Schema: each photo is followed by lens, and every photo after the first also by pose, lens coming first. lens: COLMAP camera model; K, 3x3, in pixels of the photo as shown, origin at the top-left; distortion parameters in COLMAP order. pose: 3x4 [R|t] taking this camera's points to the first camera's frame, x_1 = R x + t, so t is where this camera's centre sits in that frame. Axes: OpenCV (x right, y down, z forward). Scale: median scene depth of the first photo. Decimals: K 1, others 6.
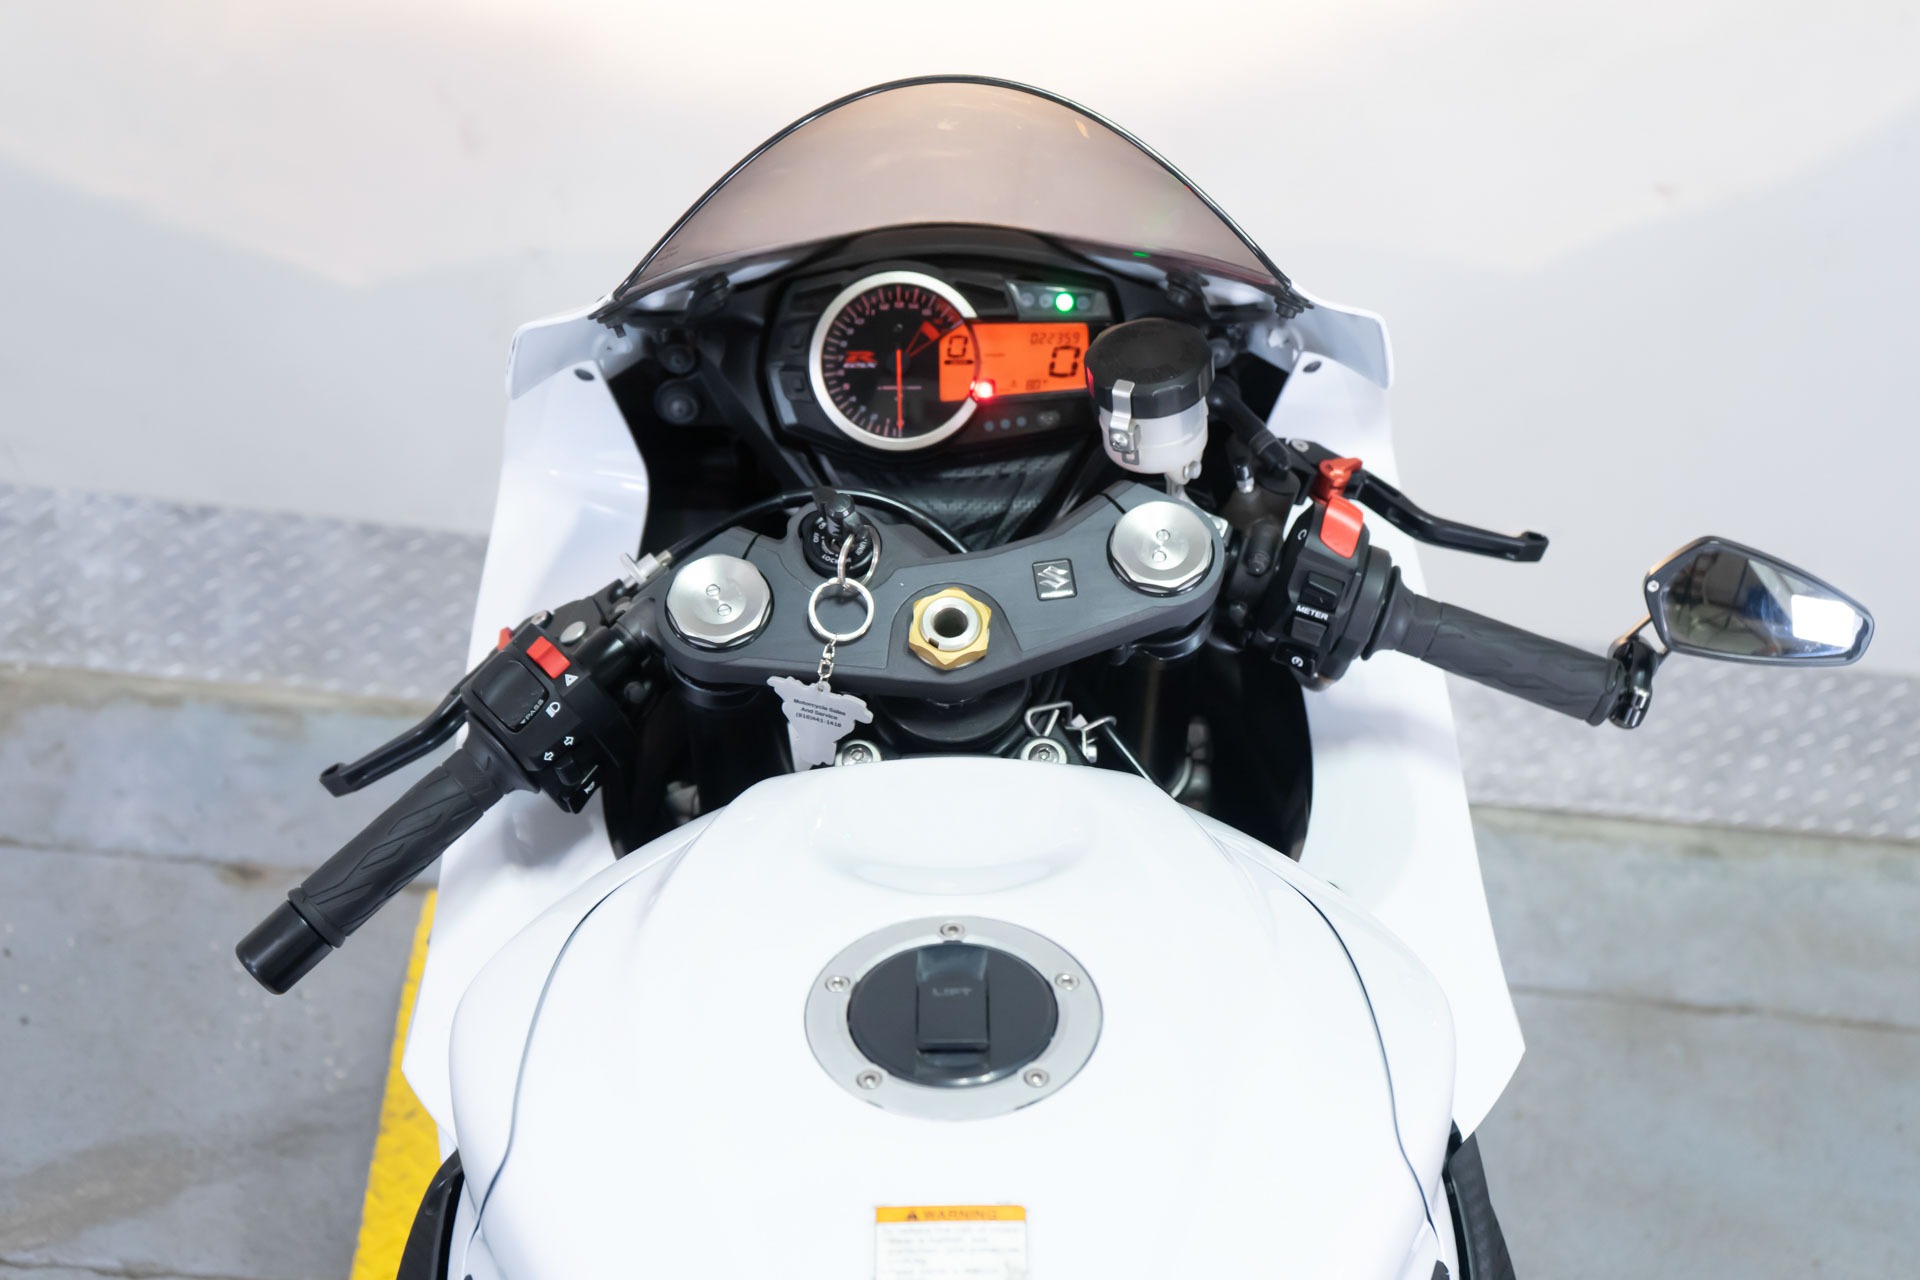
lens RADIAL K [[2777.4, 0, 961.8], [0, 2777.4, 643.0], [0, 0, 1]] dist [-0.029184, 0.000000]
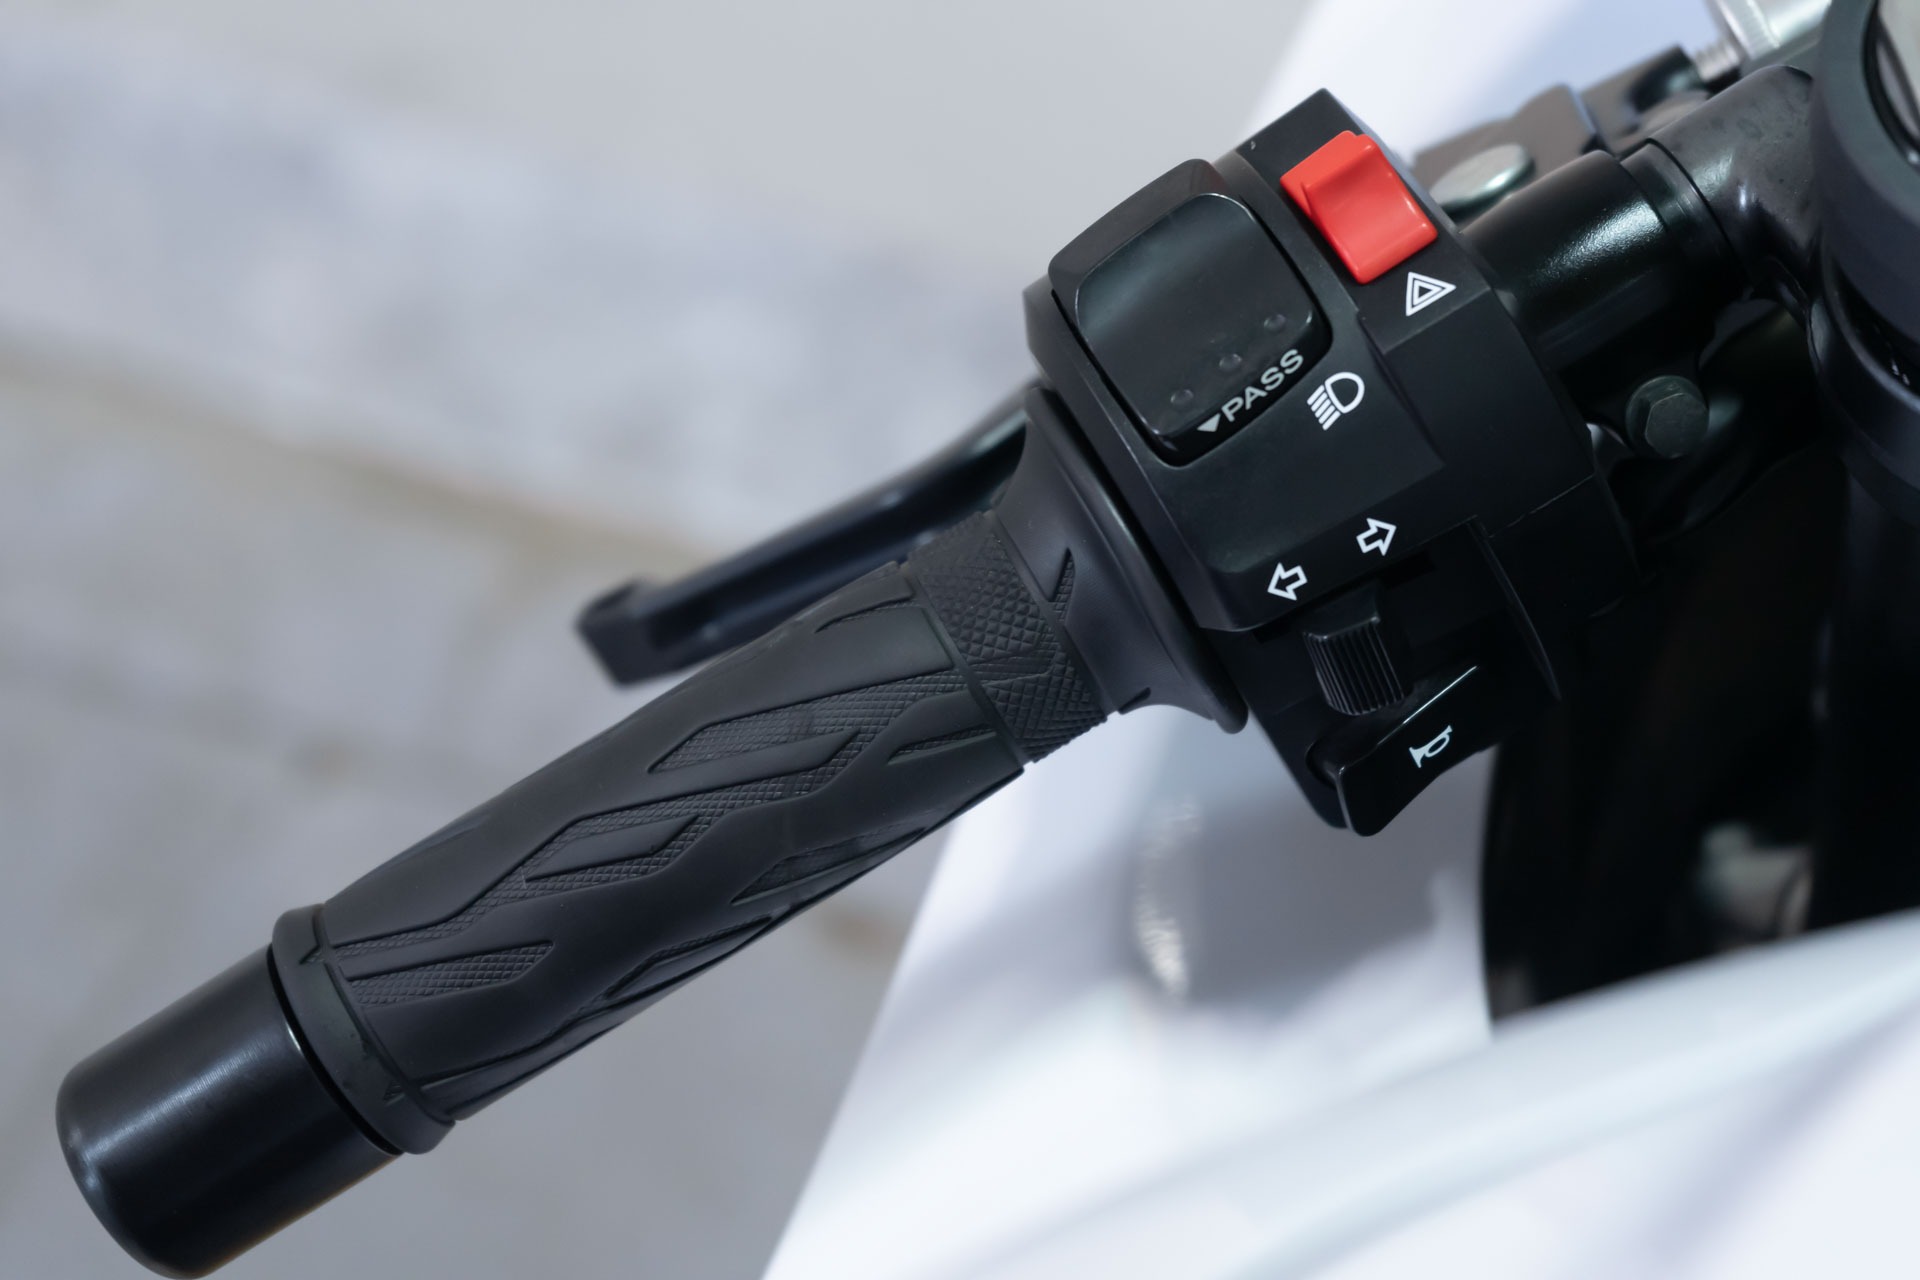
lens RADIAL K [[3522.0, 0, 959.8], [0, 3522.0, 644.0], [0, 0, 1]] dist [0.156032, 0.000000]
pose [[0.940073, 0.166887, -0.297340, -0.075942], [-0.175586, 0.984461, -0.002592, 0.049685], [0.292287, 0.054646, 0.954768, 0.647968]]
